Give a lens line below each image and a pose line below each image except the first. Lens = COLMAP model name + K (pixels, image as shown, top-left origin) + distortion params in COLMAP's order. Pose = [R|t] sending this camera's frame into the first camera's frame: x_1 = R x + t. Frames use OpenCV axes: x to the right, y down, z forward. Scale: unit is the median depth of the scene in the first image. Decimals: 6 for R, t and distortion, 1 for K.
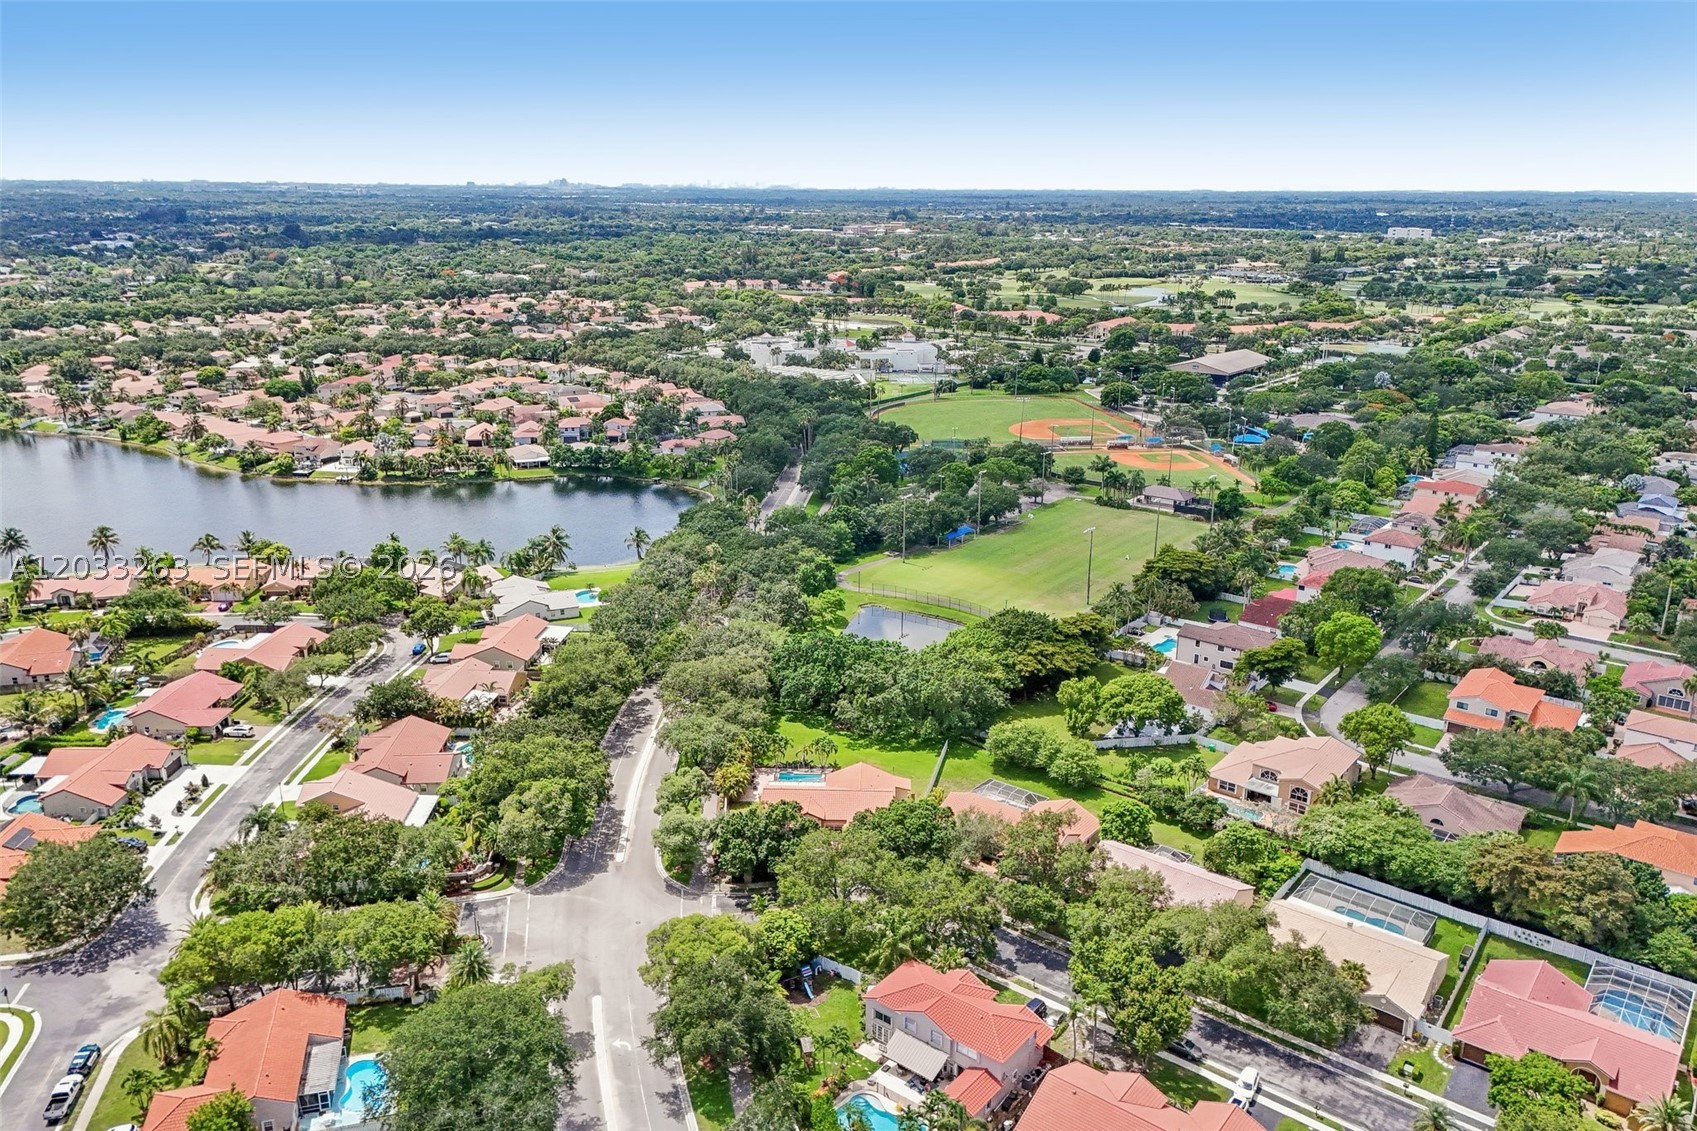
lens RADIAL K [[1210.3, 0, 843.7], [0, 1210.3, 567.5], [0, 0, 1]] dist [0.045193, -0.015457]
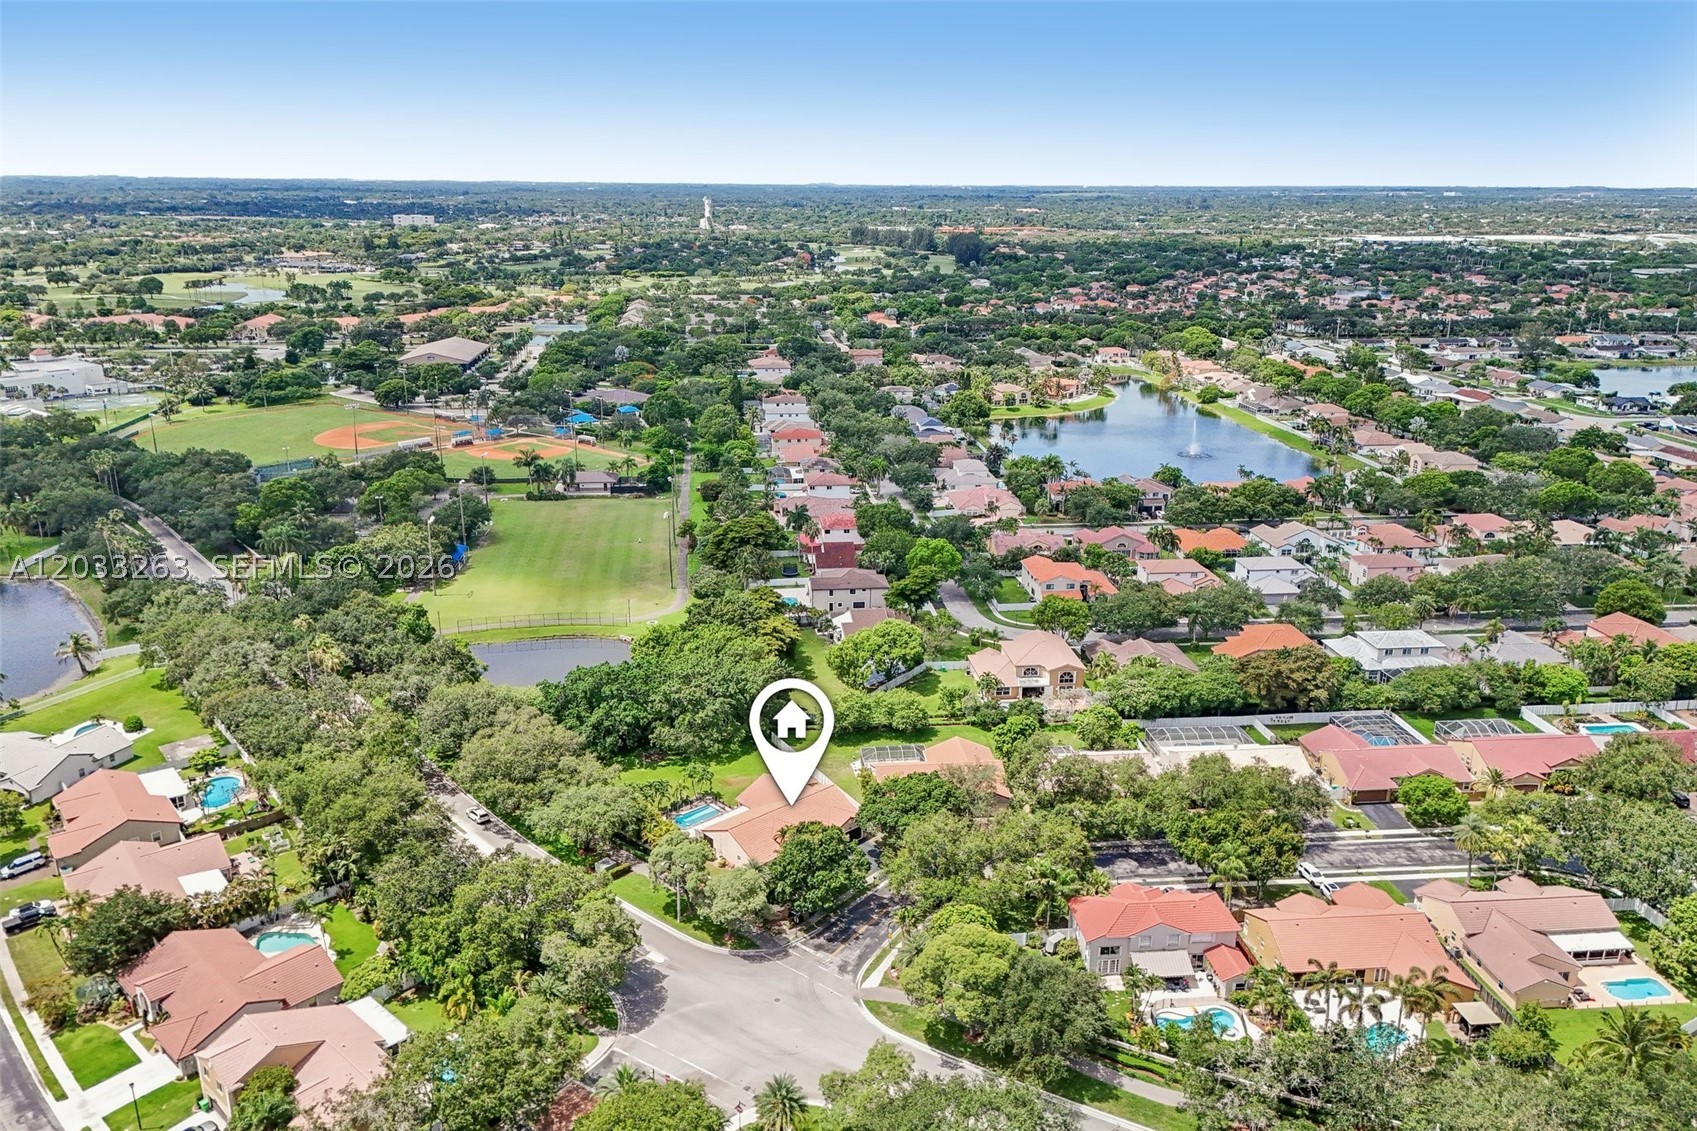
lens RADIAL K [[1210.3, 0, 844.3], [0, 1210.3, 563.1], [0, 0, 1]] dist [0.045193, -0.015457]
pose [[0.731498, -0.211321, 0.648270, -0.382281], [0.207372, 0.974673, 0.083725, -0.049849], [-0.649544, 0.073189, 0.756794, 0.160606]]
